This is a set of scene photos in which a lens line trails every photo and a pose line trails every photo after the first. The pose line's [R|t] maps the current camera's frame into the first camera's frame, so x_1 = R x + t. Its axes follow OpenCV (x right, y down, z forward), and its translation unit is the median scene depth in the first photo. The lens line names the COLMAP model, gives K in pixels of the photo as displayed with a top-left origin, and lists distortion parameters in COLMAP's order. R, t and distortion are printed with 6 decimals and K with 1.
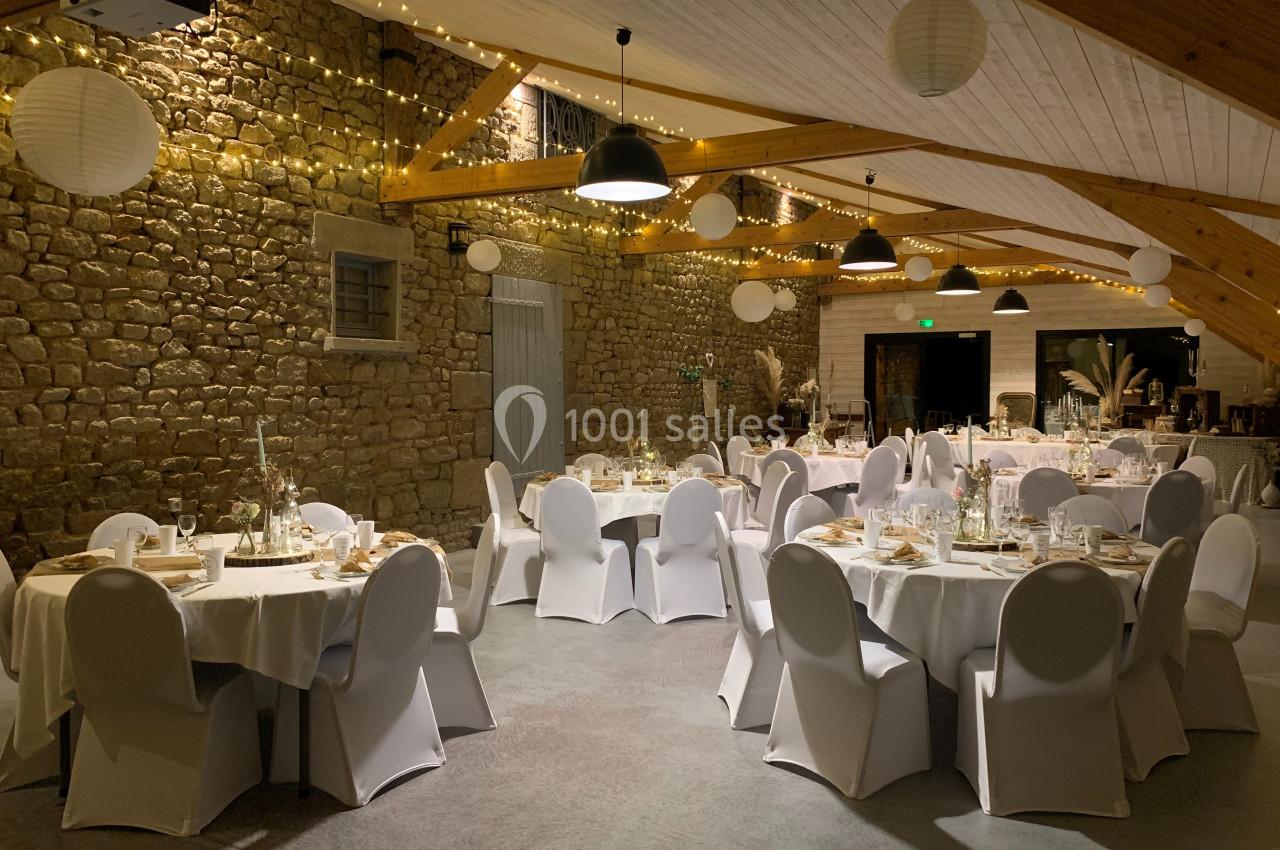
lens RADIAL K [[1004.5, 0, 640.0], [0, 1004.5, 425.0], [0, 0, 1]] dist [0.000825, 0.002323]
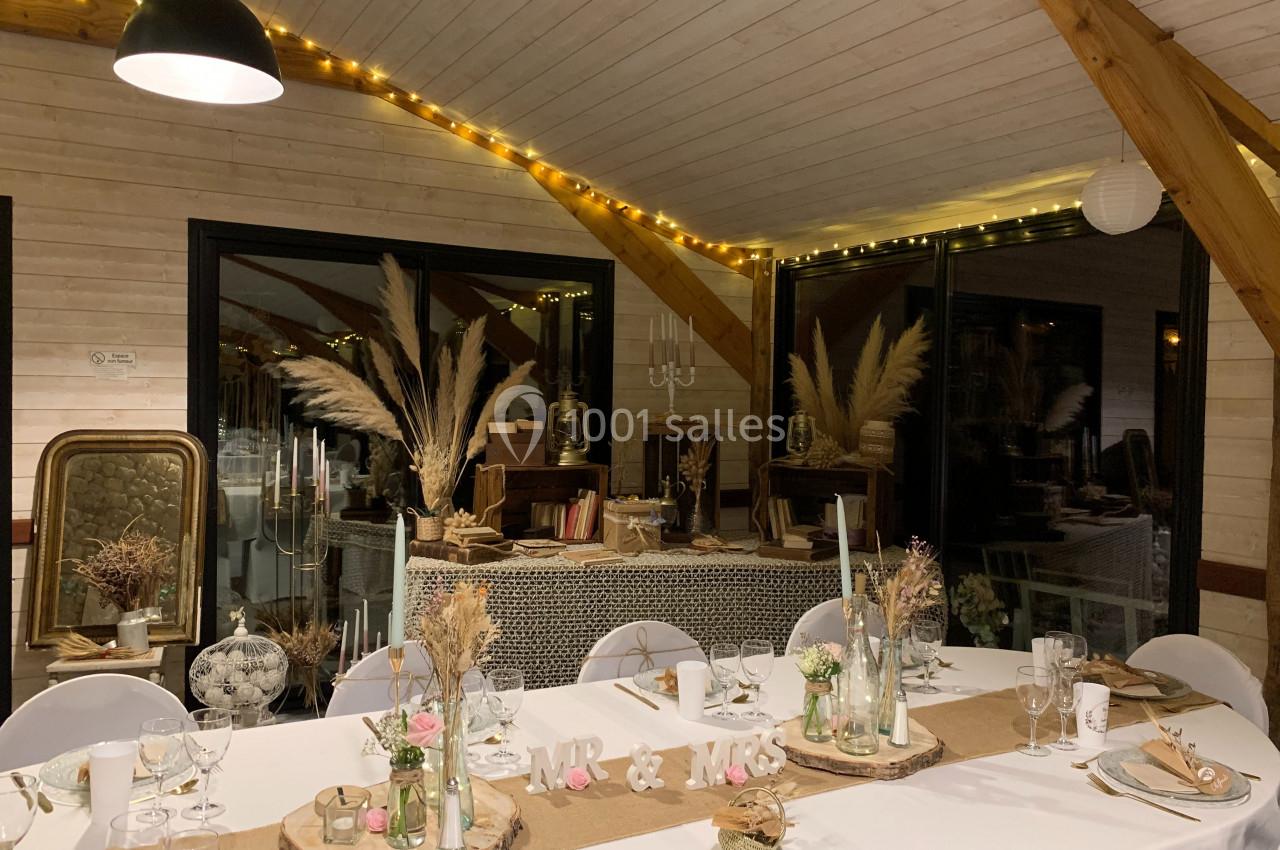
lens RADIAL K [[1004.5, 0, 640.0], [0, 1004.5, 425.0], [0, 0, 1]] dist [0.000825, 0.002323]
pose [[0.488508, -0.012353, 0.872472, 0.206175], [0.020179, 0.999792, 0.002857, -0.032624], [-0.872326, 0.016210, 0.488656, 0.760653]]
